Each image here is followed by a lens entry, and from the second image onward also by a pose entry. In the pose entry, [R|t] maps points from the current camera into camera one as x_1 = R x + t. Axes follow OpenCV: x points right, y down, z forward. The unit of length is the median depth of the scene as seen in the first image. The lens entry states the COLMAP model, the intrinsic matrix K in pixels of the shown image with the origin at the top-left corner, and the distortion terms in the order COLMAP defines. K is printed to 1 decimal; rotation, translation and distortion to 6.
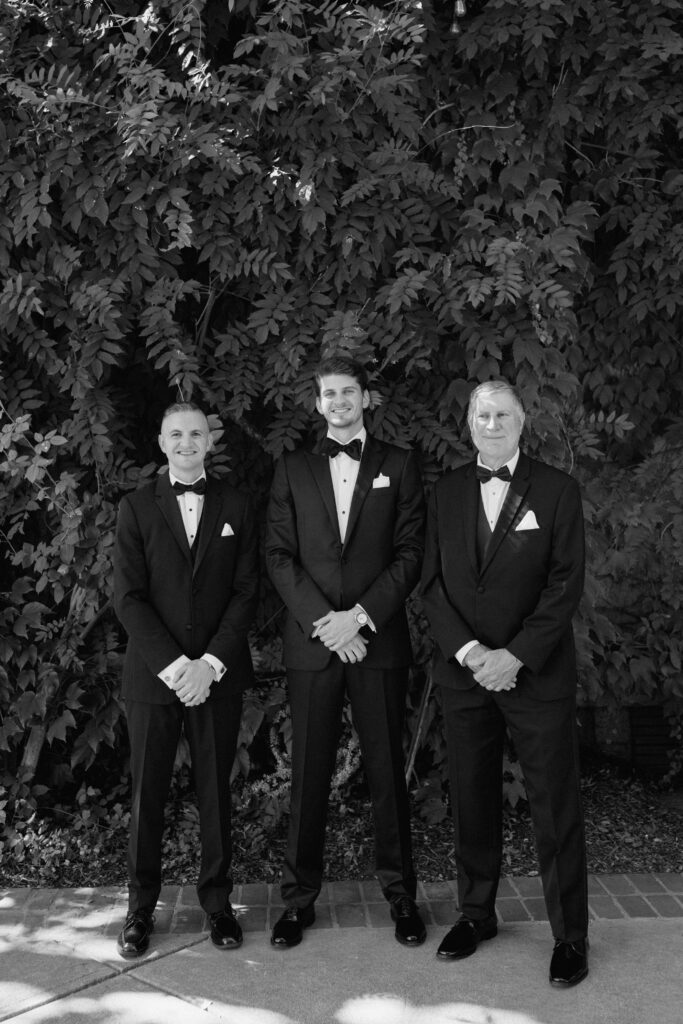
lens RADIAL K [[1099.8, 0, 340.3], [0, 1099.8, 458.9], [0, 0, 1]] dist [0.034152, -0.037078]
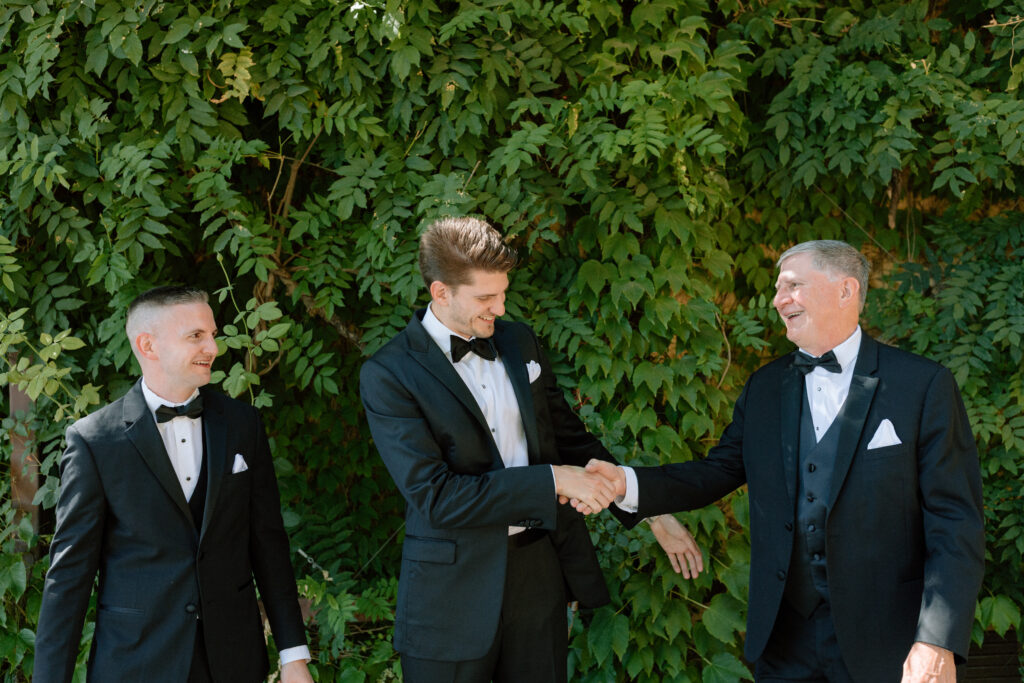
lens RADIAL K [[961.3, 0, 500.1], [0, 961.3, 340.0], [0, 0, 1]] dist [0.003859, 0.005366]
pose [[0.999466, -0.026590, 0.019018, 0.025271], [0.027236, 0.999031, -0.034563, 0.011375], [-0.018081, 0.035063, 0.999222, 0.297328]]
